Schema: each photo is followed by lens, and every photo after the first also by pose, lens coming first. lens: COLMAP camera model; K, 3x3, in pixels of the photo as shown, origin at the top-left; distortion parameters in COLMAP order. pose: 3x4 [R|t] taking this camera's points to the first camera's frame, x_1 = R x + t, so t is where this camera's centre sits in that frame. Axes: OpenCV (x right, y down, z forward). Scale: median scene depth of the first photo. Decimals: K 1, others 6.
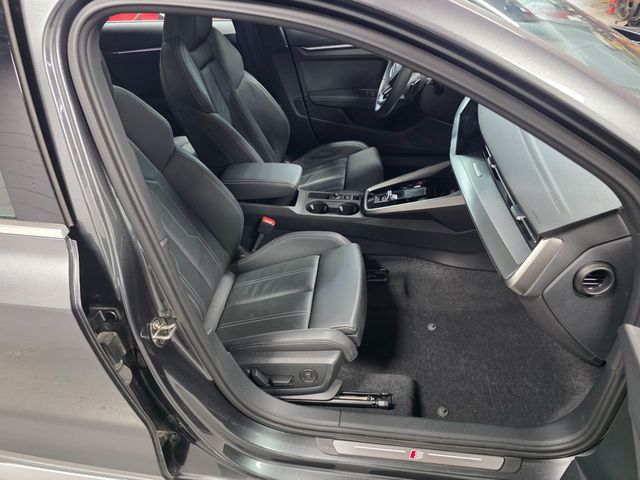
lens RADIAL K [[435.1, 0, 319.5], [0, 435.1, 240.8], [0, 0, 1]] dist [0.034288, -0.035911]
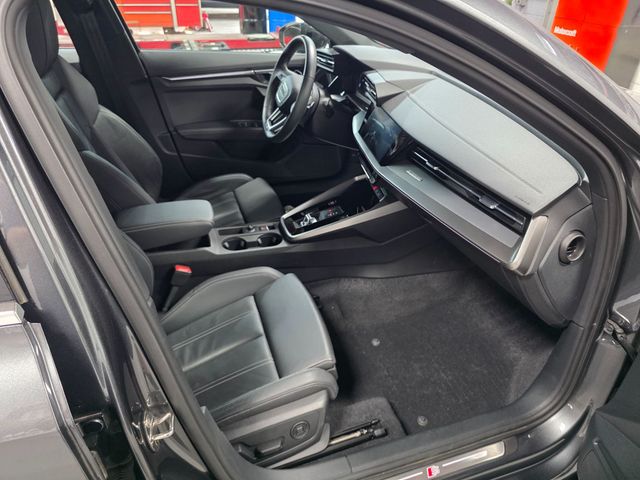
lens RADIAL K [[435.1, 0, 318.7], [0, 435.1, 240.8], [0, 0, 1]] dist [0.034288, -0.035911]
pose [[0.894050, -0.162460, 0.417469, -0.232912], [0.202991, 0.977676, -0.054260, -0.000189], [-0.399335, 0.133254, 0.907070, 0.124016]]
